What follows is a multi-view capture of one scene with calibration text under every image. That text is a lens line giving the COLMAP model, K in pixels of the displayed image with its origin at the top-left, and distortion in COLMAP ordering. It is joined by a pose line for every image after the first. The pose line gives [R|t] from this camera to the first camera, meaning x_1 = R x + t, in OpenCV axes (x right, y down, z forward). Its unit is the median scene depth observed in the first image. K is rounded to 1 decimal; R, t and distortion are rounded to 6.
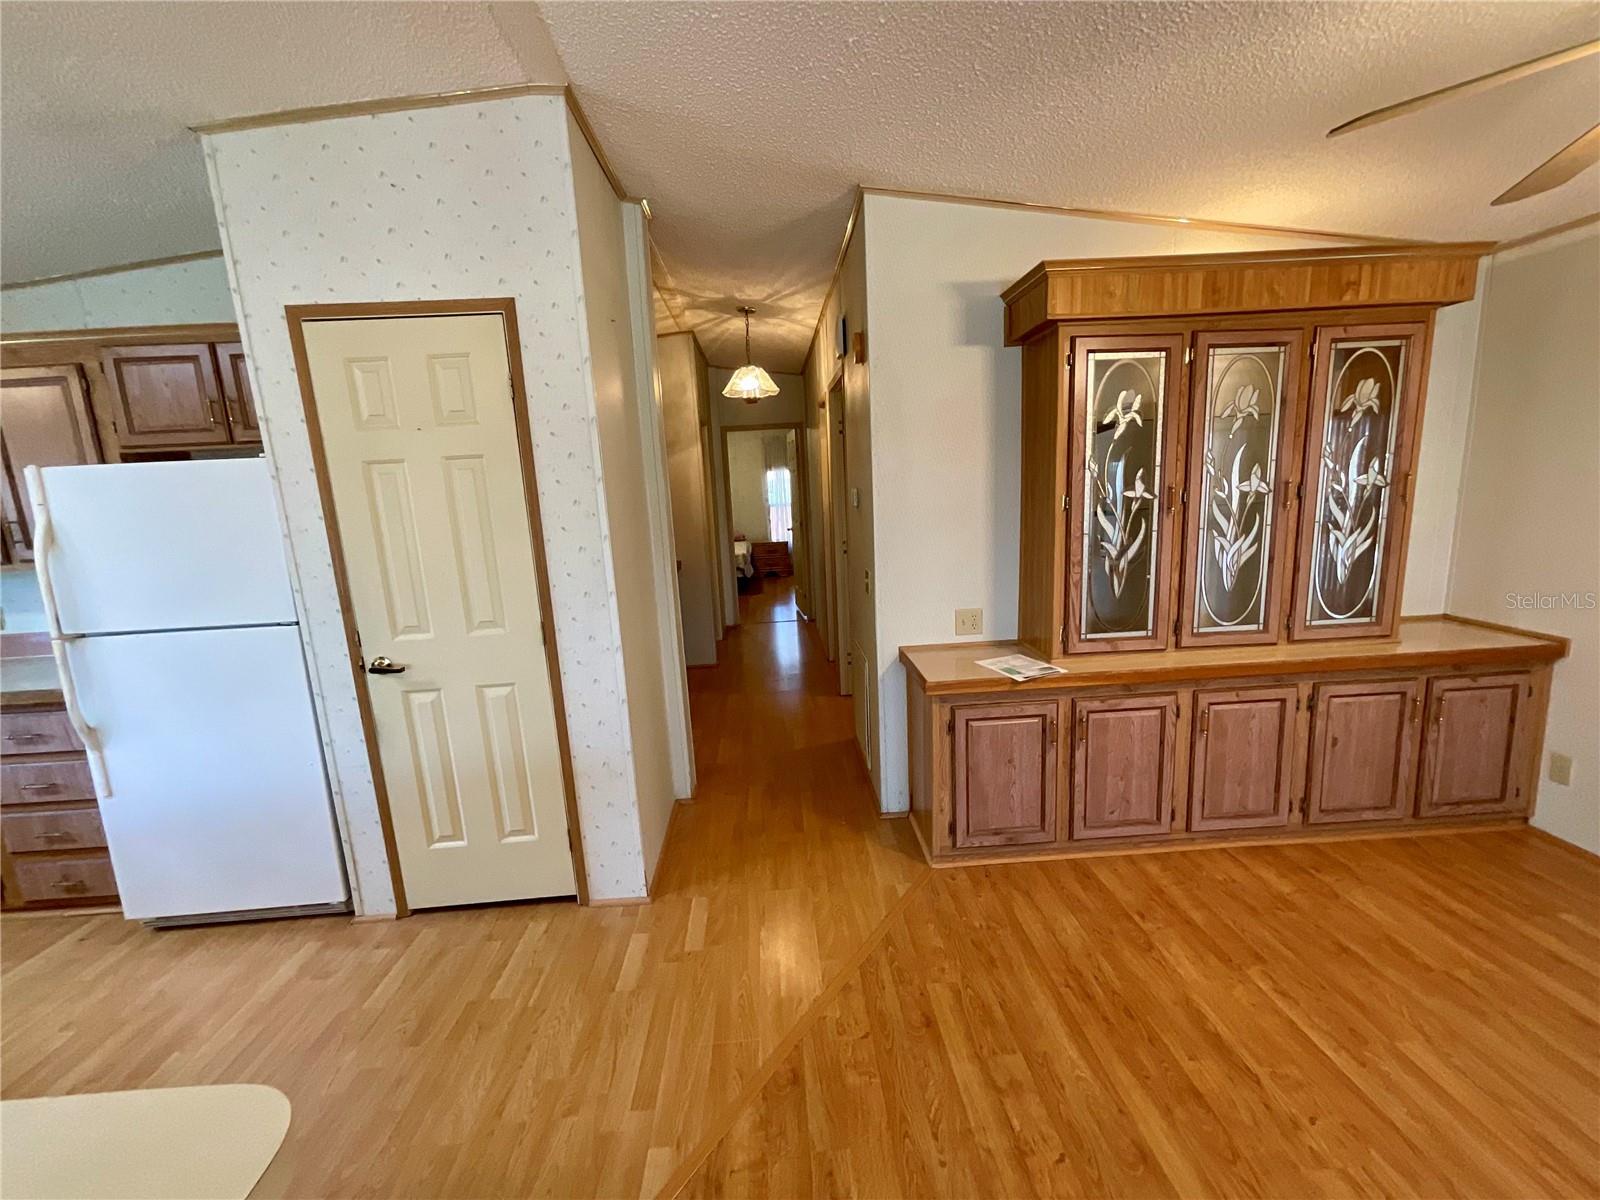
lens RADIAL K [[647.6, 0, 800.0], [0, 647.6, 600.0], [0, 0, 1]] dist [0.008734, -0.004290]
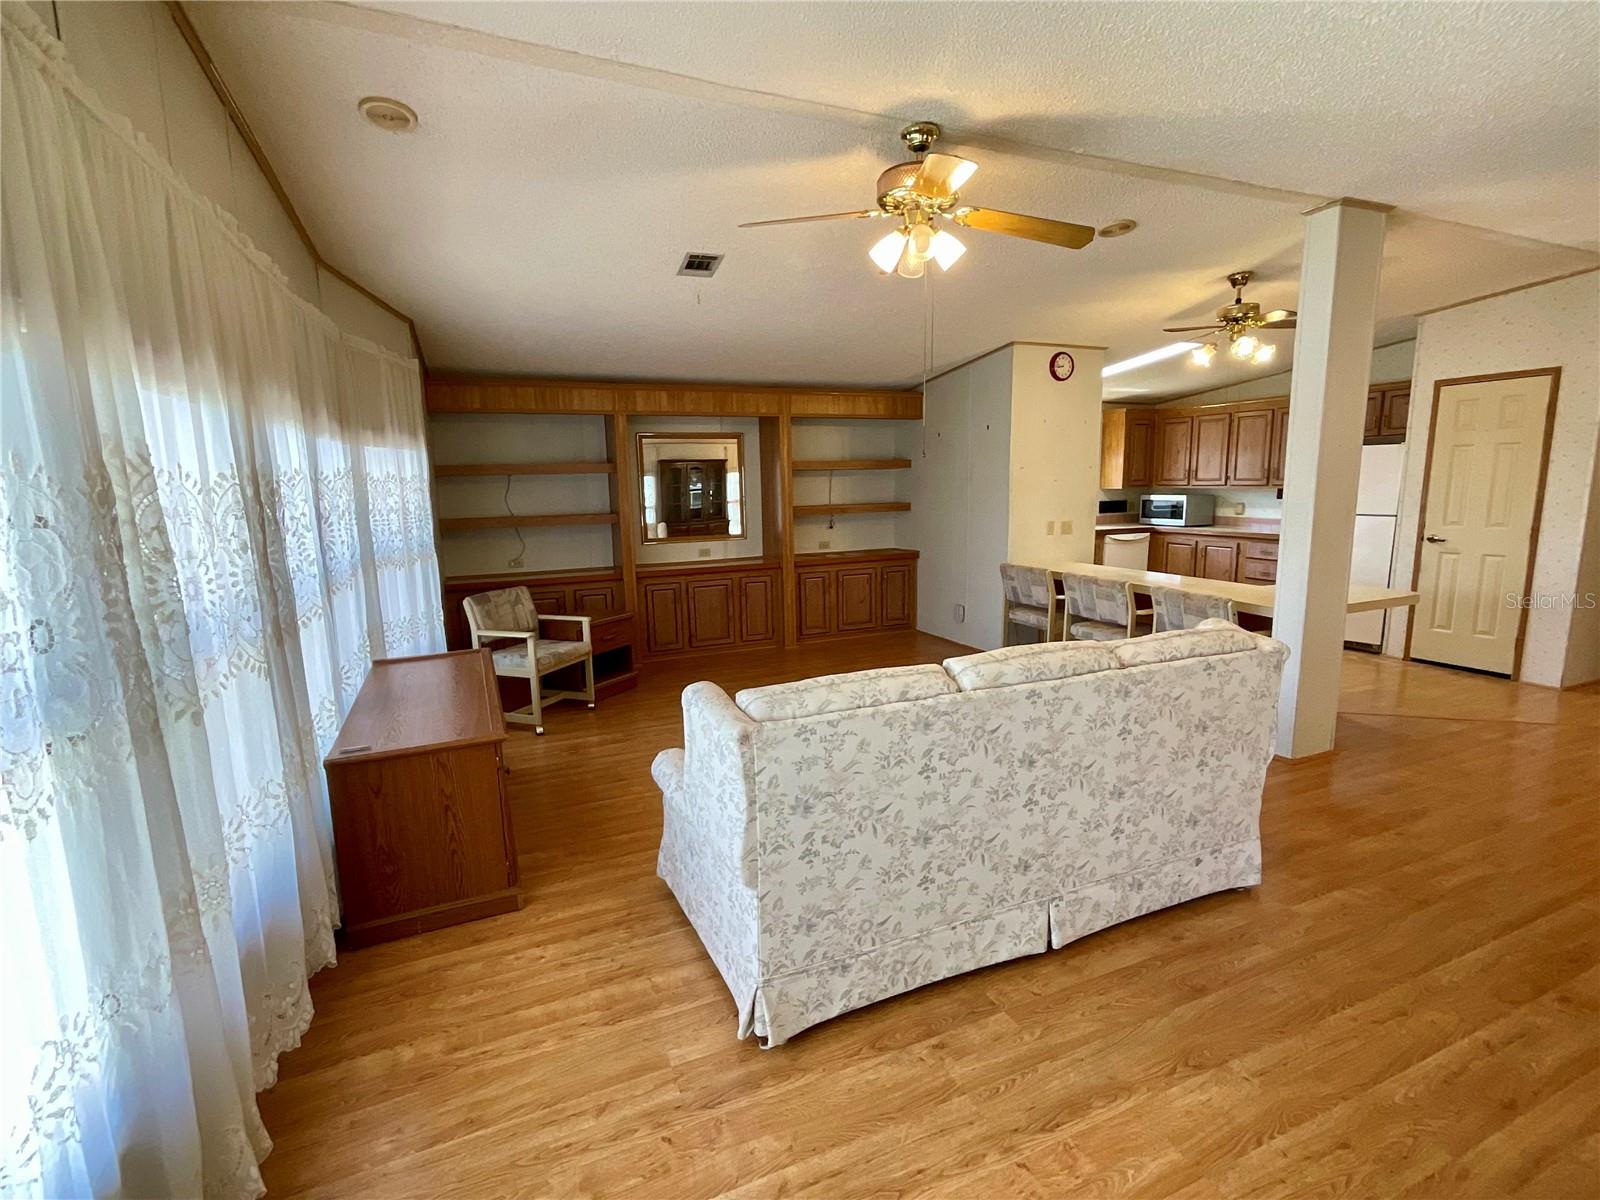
lens RADIAL K [[739.7, 0, 800.0], [0, 739.7, 600.0], [0, 0, 1]] dist [-0.015994, 0.013664]
pose [[0.348242, 0.192739, -0.917376, 0.858106], [-0.167677, 0.975658, 0.141333, 0.284024], [0.922286, 0.104604, 0.372083, -1.720540]]
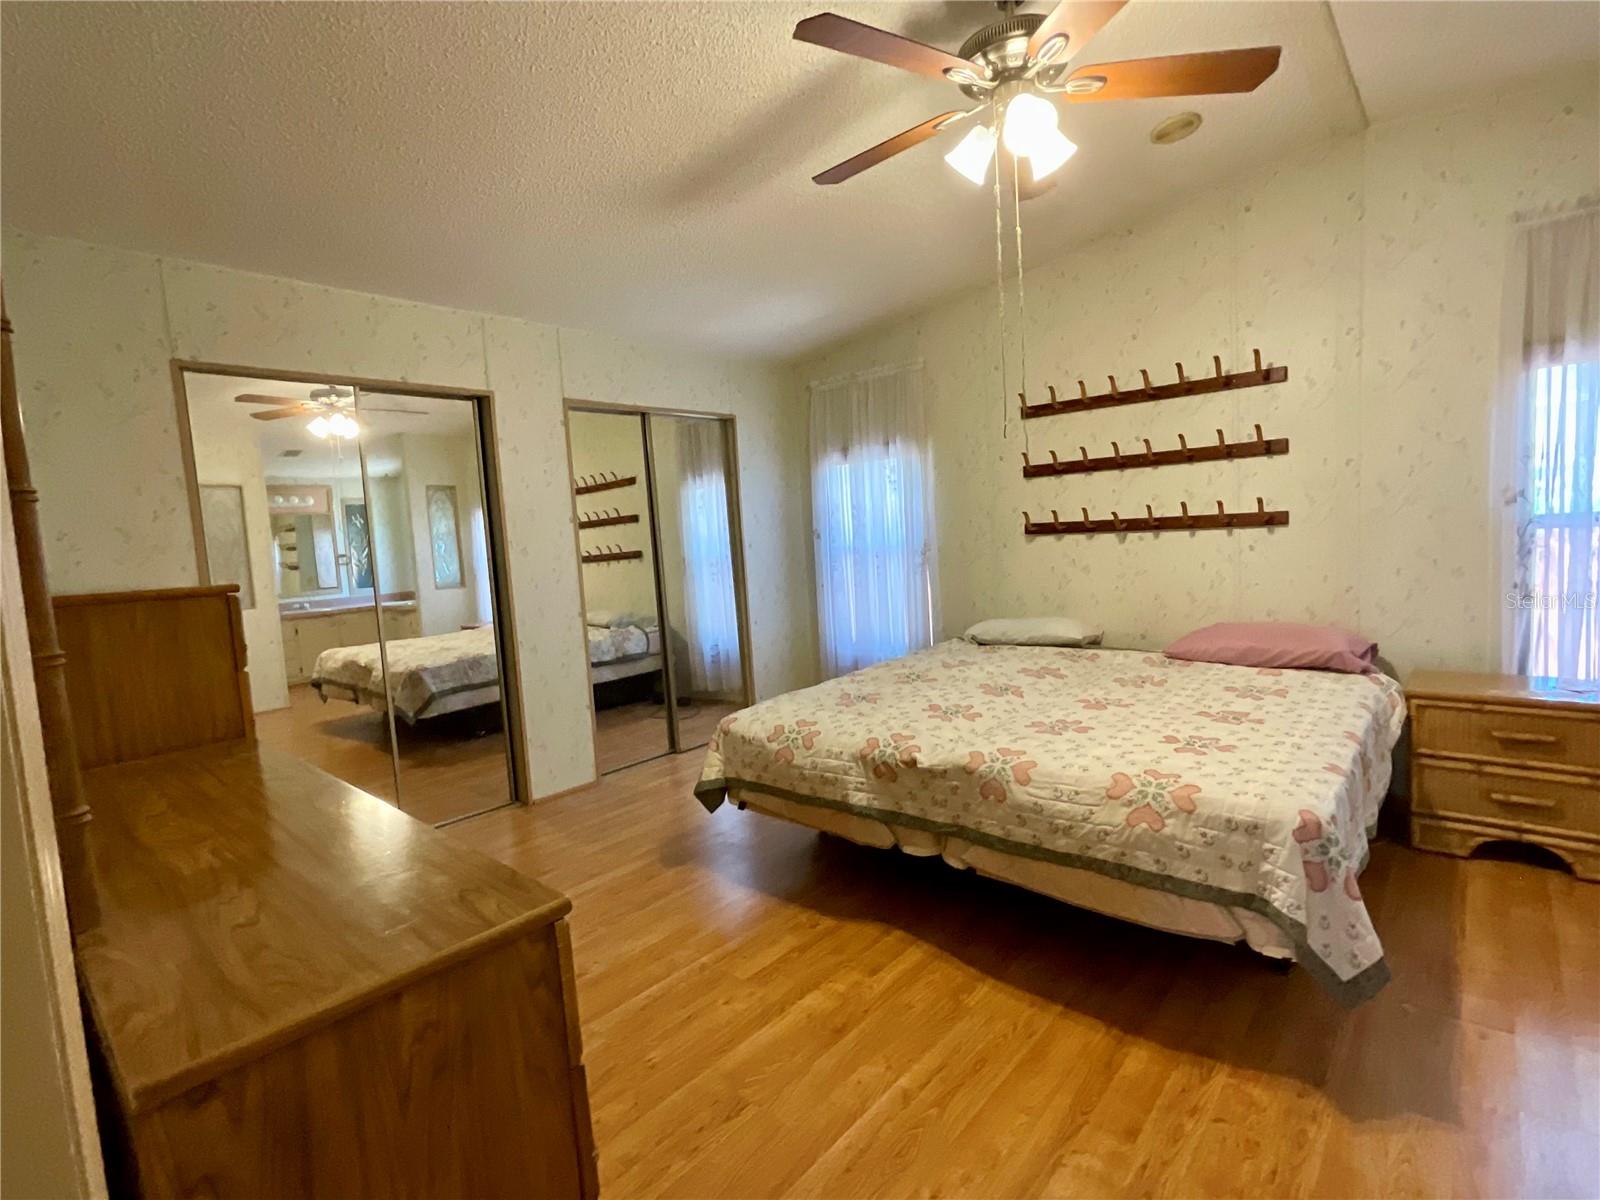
lens RADIAL K [[761.7, 0, 797.8], [0, 761.7, 601.0], [0, 0, 1]] dist [-0.008190, 0.007393]
pose [[0.712034, 0.065388, -0.699094, -0.190688], [-0.102858, 0.994627, -0.011732, -0.407493], [0.694571, 0.080261, 0.714933, 2.938979]]
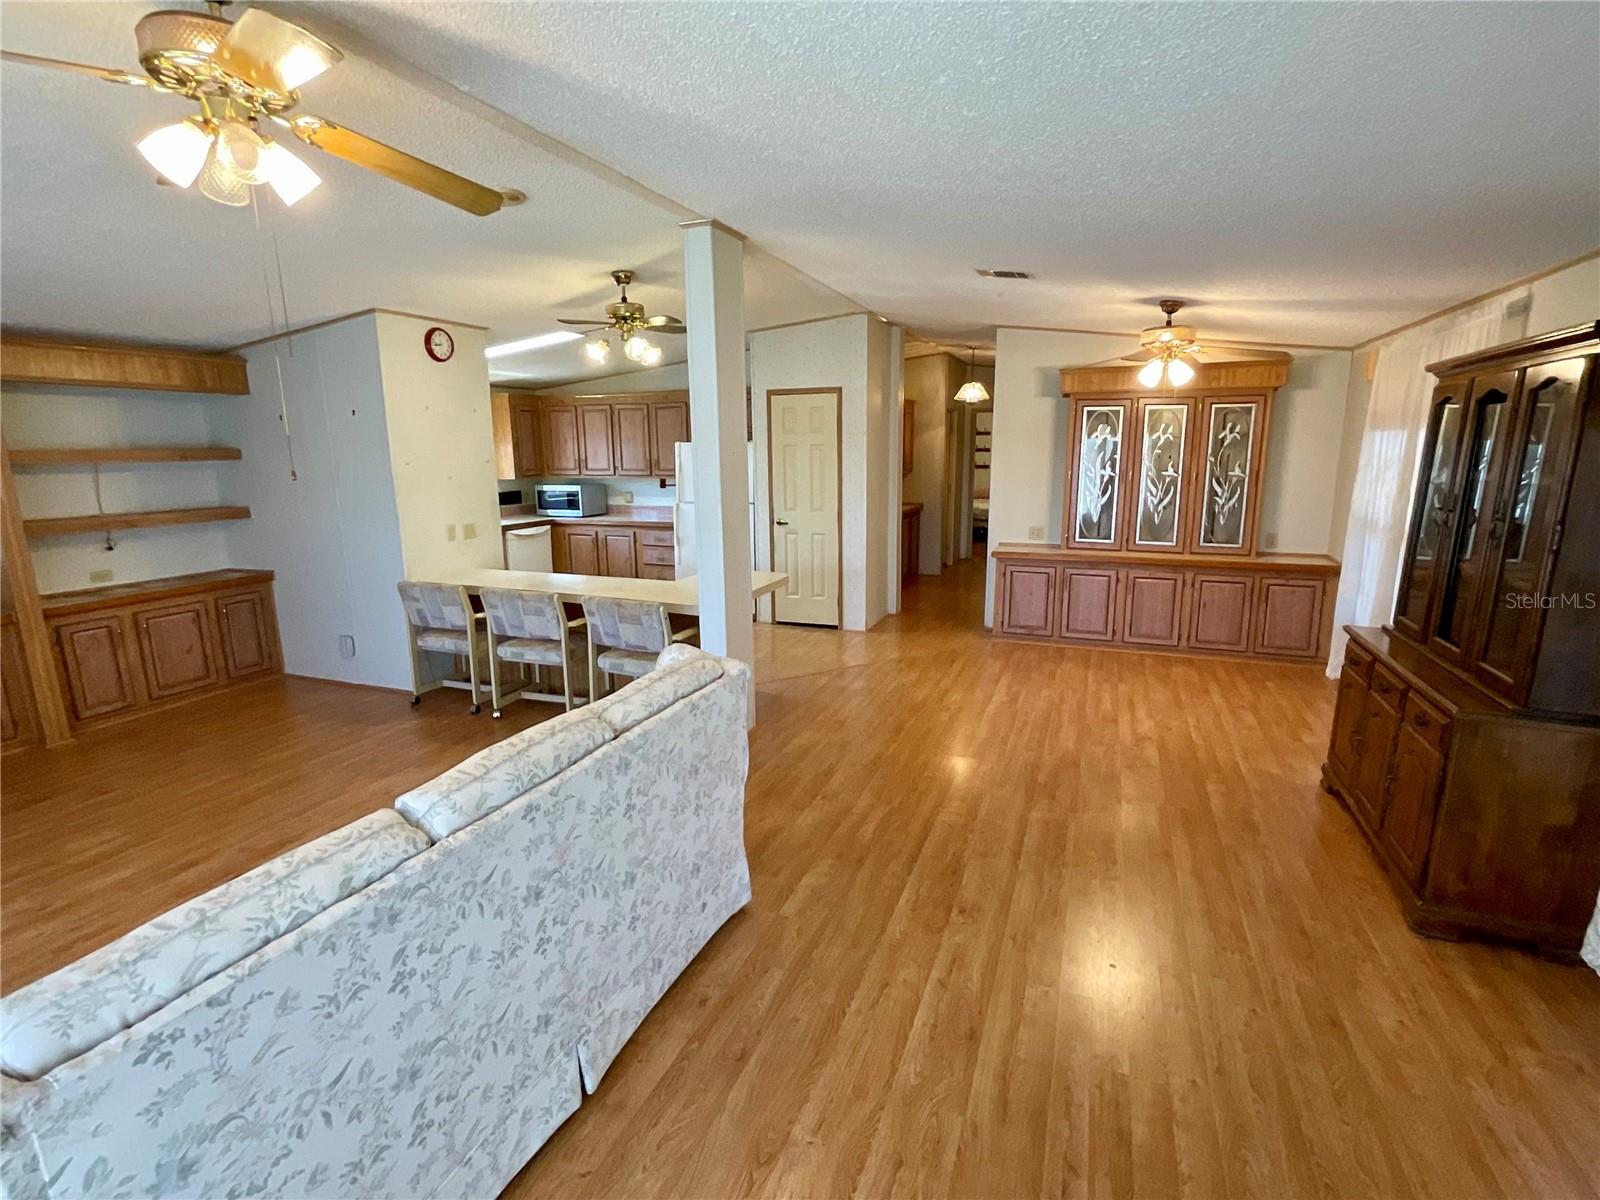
lens RADIAL K [[761.7, 0, 797.8], [0, 761.7, 601.0], [0, 0, 1]] dist [-0.008190, 0.007393]
pose [[0.908052, 0.122848, -0.400437, 0.646703], [-0.109550, 0.992401, 0.056033, 0.219207], [0.404277, -0.007013, 0.914610, -1.658181]]
